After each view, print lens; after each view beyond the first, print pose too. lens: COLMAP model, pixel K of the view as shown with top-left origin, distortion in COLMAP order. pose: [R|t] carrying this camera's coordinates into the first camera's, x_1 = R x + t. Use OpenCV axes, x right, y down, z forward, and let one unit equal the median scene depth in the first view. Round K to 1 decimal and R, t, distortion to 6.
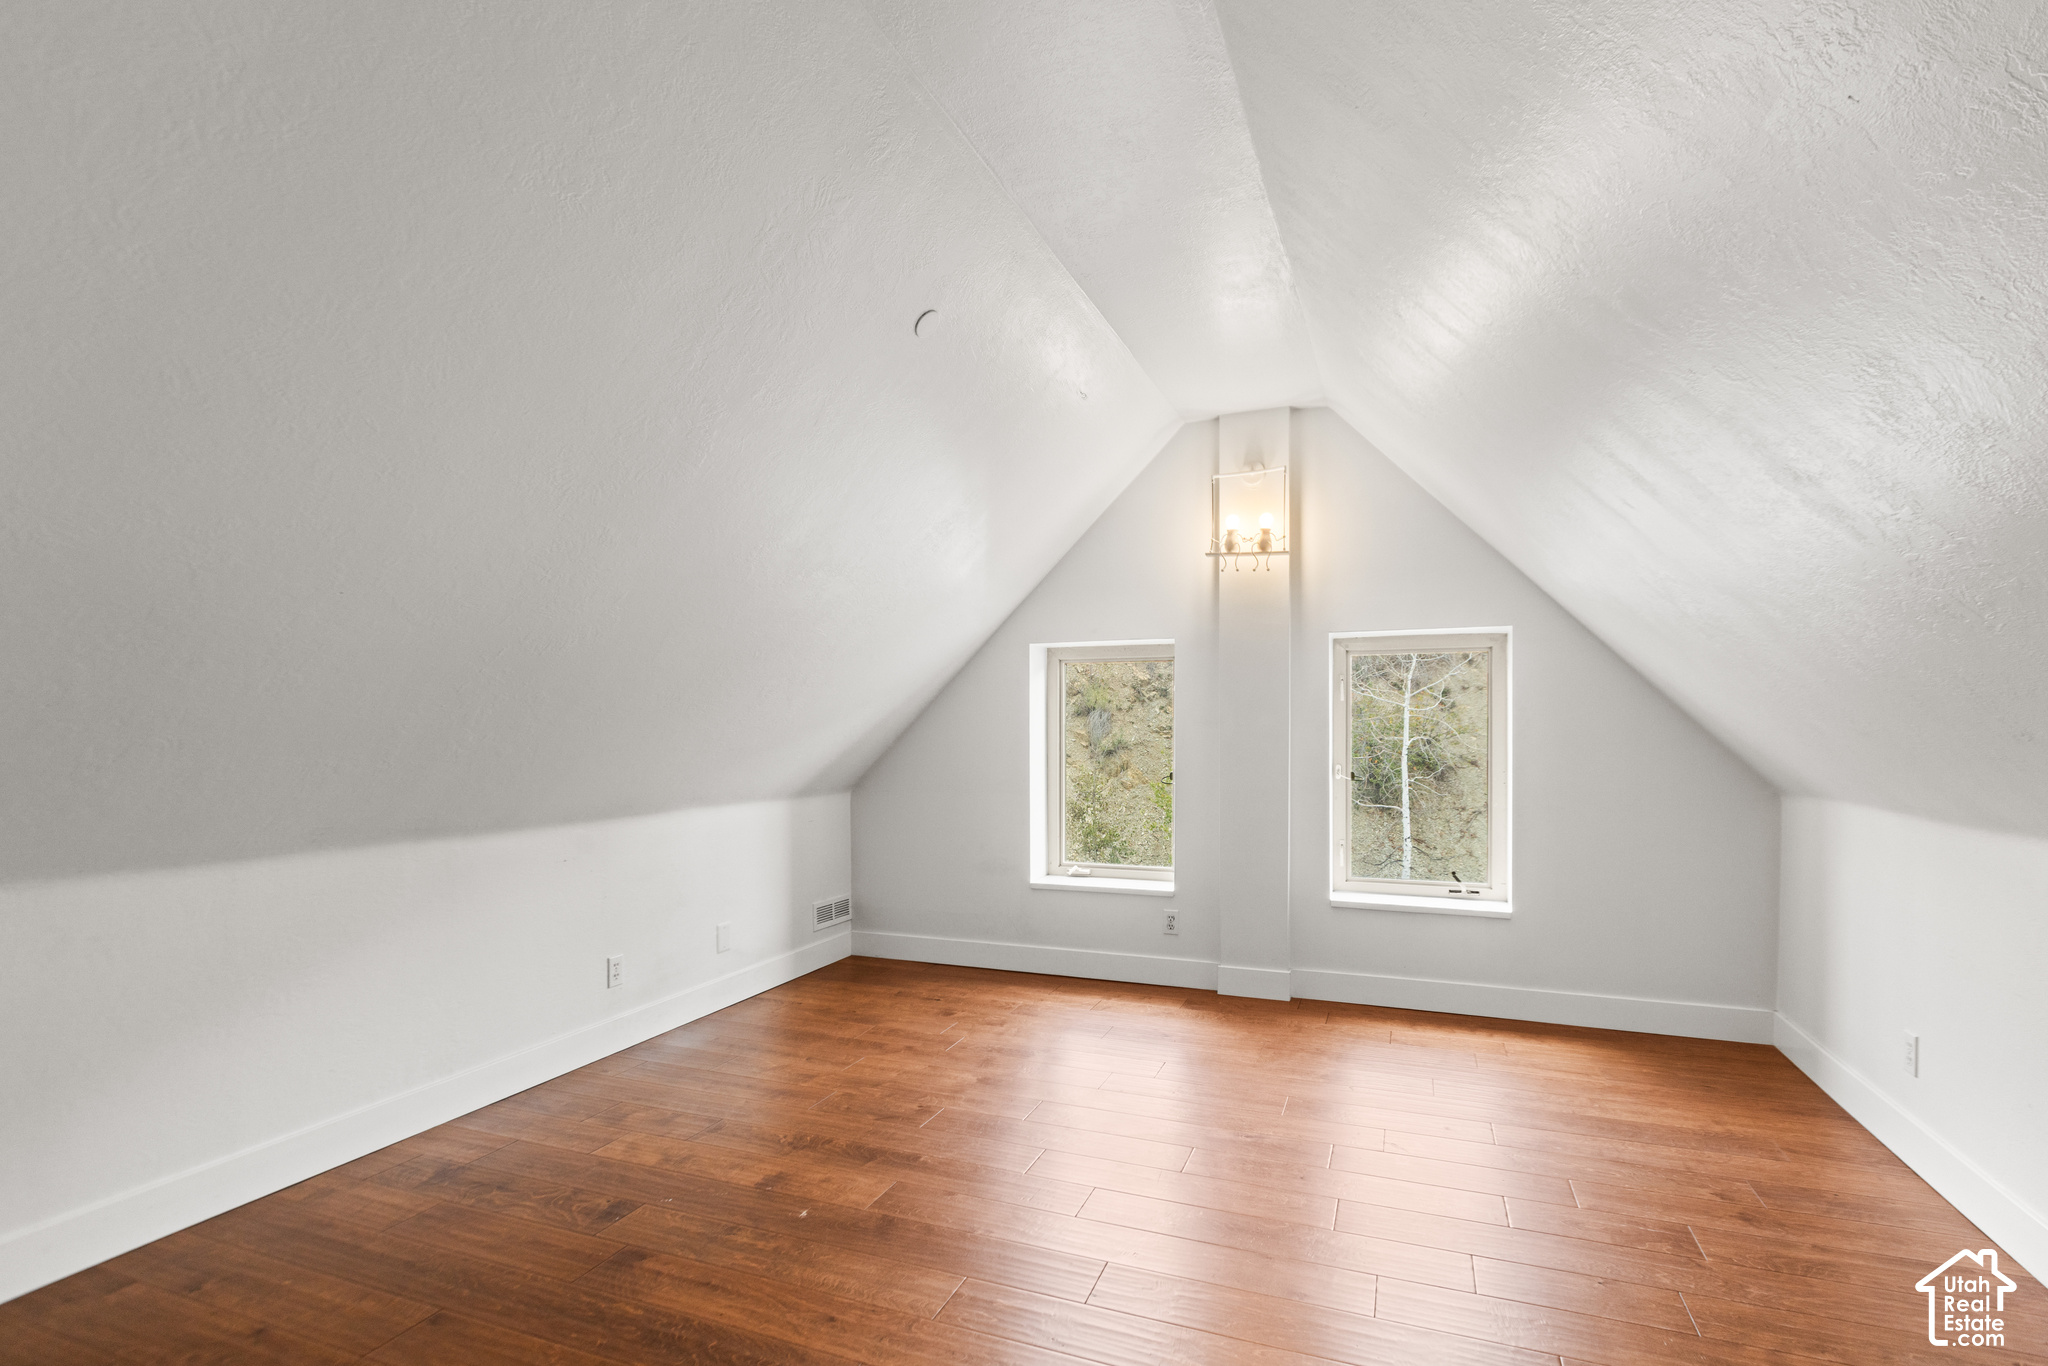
lens RADIAL K [[935.8, 0, 1051.5], [0, 935.8, 735.2], [0, 0, 1]] dist [0.004996, 0.001285]
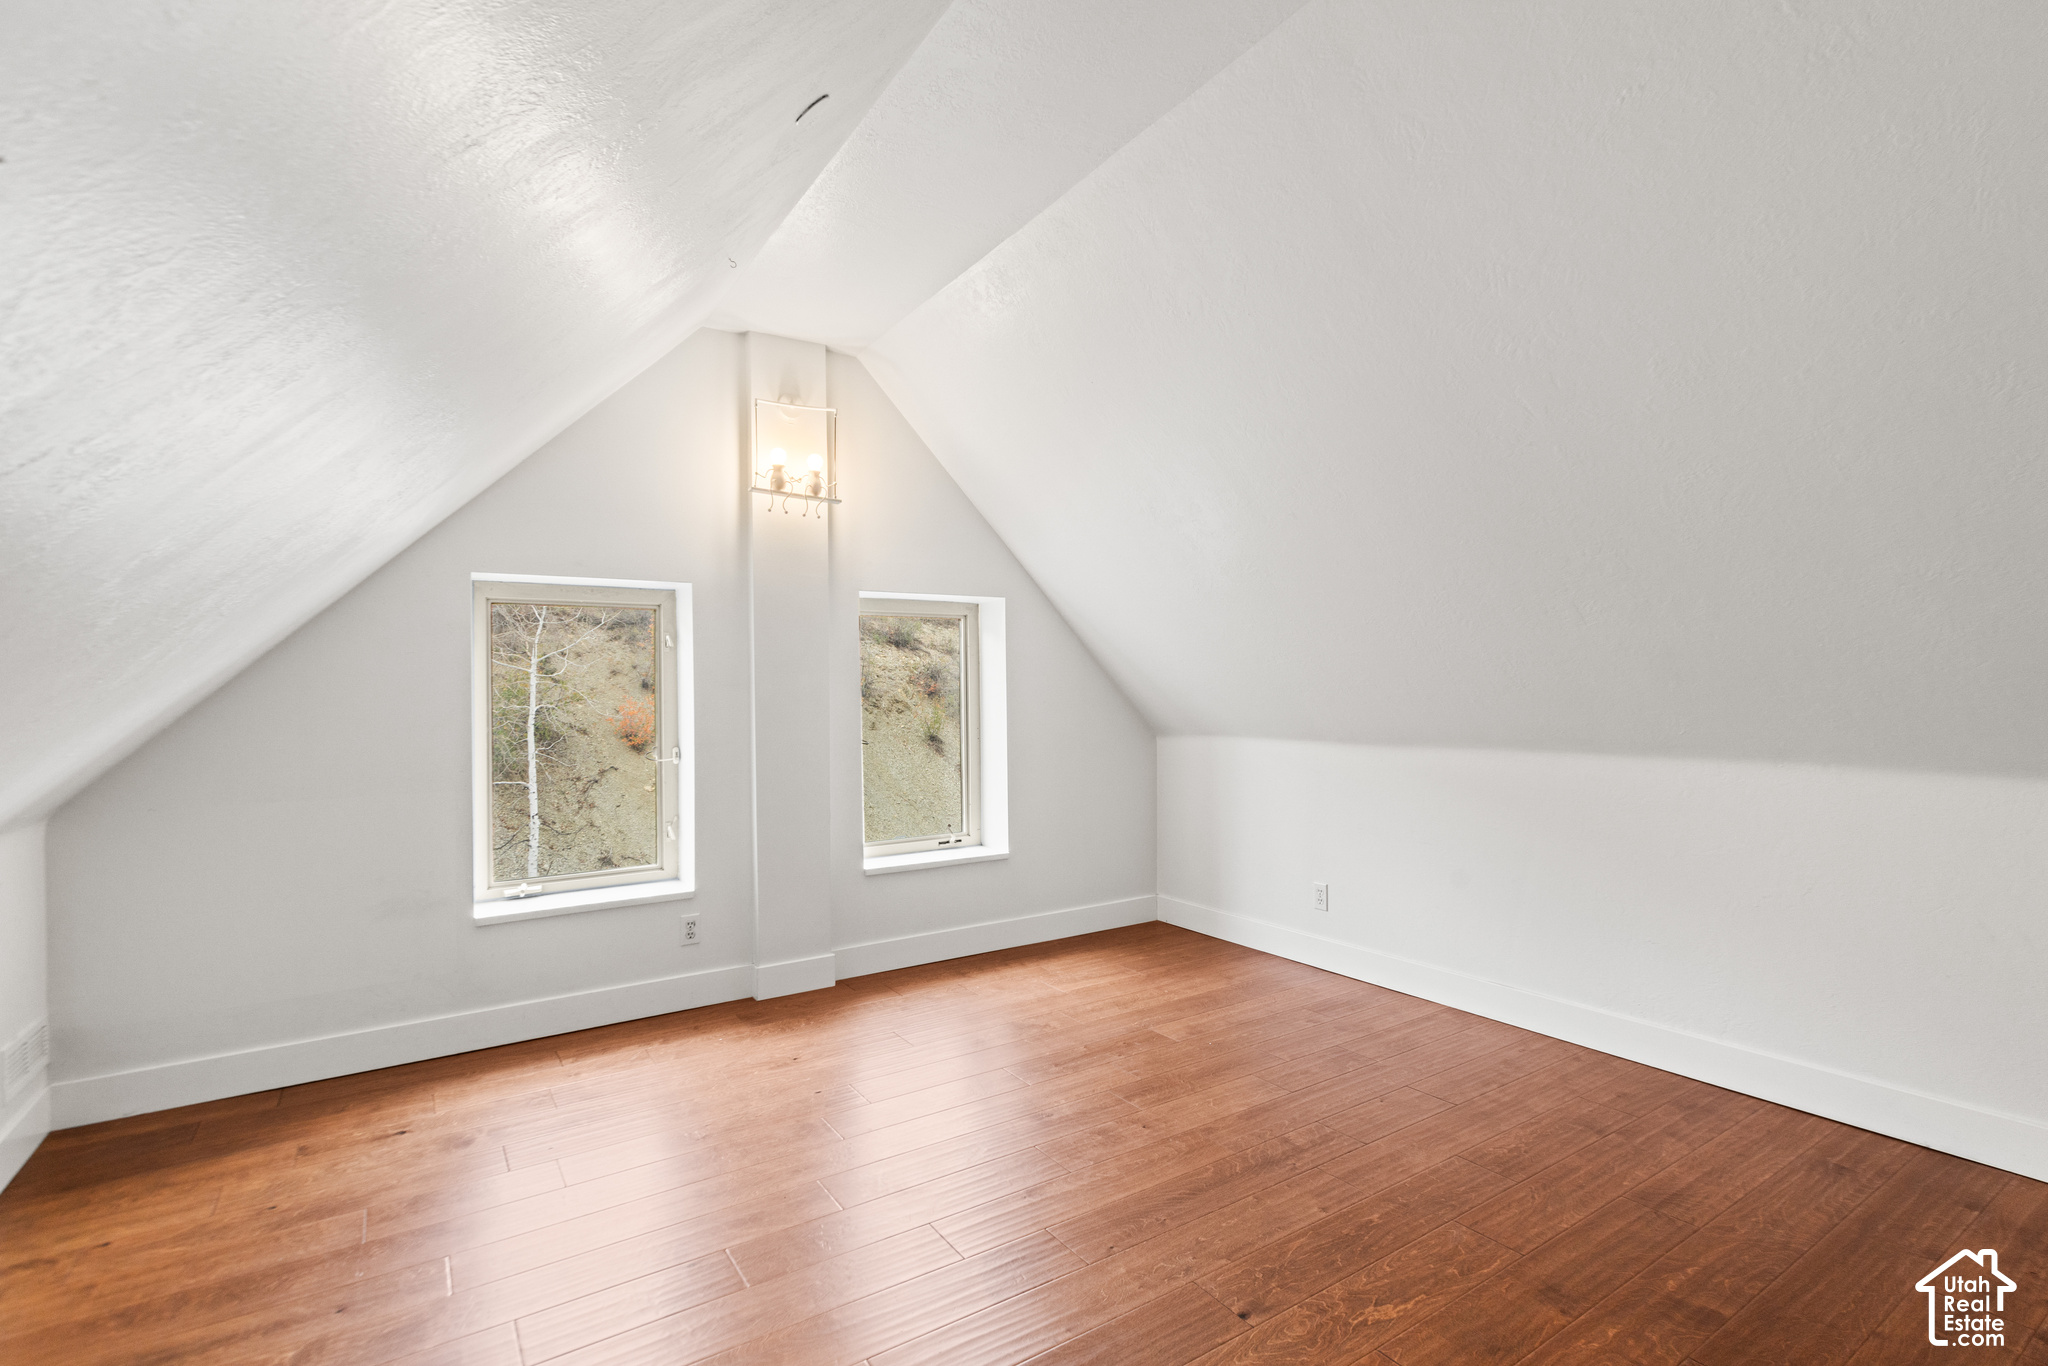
lens RADIAL K [[935.8, 0, 1022.4], [0, 935.8, 681.2], [0, 0, 1]] dist [0.004996, 0.001285]
pose [[0.594114, 0.001994, 0.804379, -0.364775], [0.017044, 0.999741, -0.015067, 0.000728], [-0.804200, 0.022661, 0.593926, 0.284818]]
